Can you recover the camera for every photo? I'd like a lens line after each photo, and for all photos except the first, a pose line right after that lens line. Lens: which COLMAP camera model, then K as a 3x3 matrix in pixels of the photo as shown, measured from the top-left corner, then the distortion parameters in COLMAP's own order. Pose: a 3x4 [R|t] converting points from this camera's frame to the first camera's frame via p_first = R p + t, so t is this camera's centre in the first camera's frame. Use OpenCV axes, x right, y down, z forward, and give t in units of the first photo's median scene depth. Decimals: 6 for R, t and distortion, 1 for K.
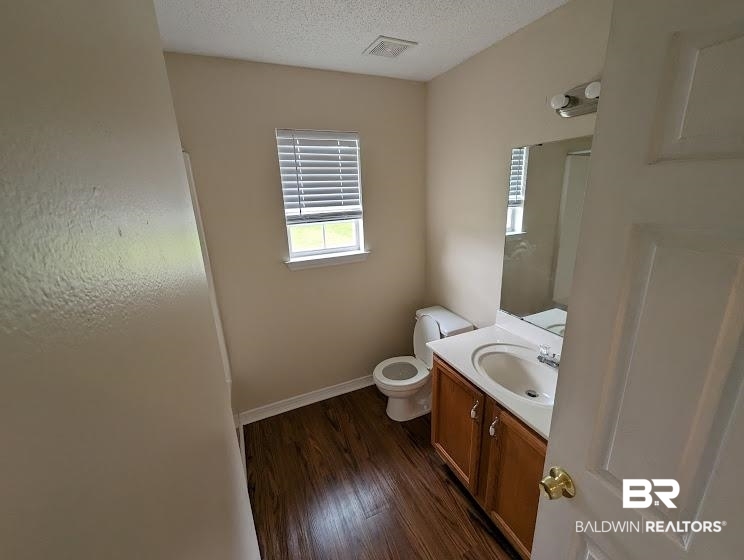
lens RADIAL K [[307.6, 0, 372.2], [0, 307.6, 278.3], [0, 0, 1]] dist [0.000962, -0.000812]
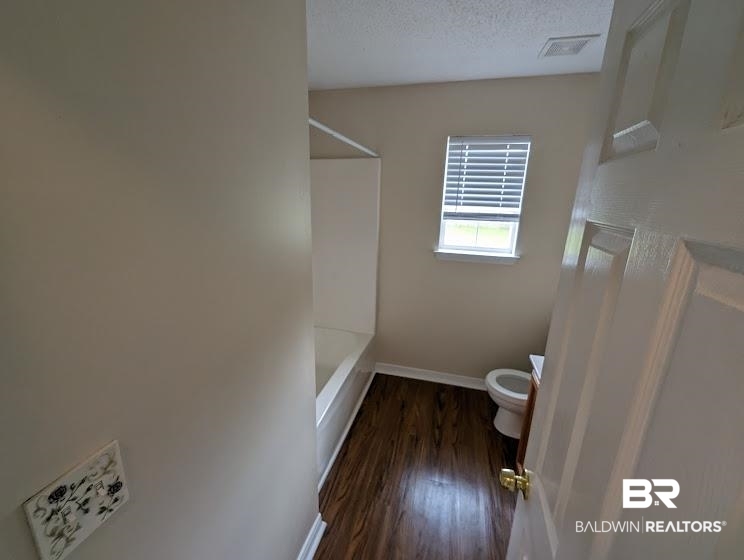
lens RADIAL K [[307.6, 0, 372.5], [0, 307.6, 279.7], [0, 0, 1]] dist [0.000962, -0.000812]
pose [[0.772114, 0.223800, -0.594772, 0.248498], [-0.229938, 0.970908, 0.066834, 0.027805], [0.592426, 0.085157, 0.801112, -0.054527]]
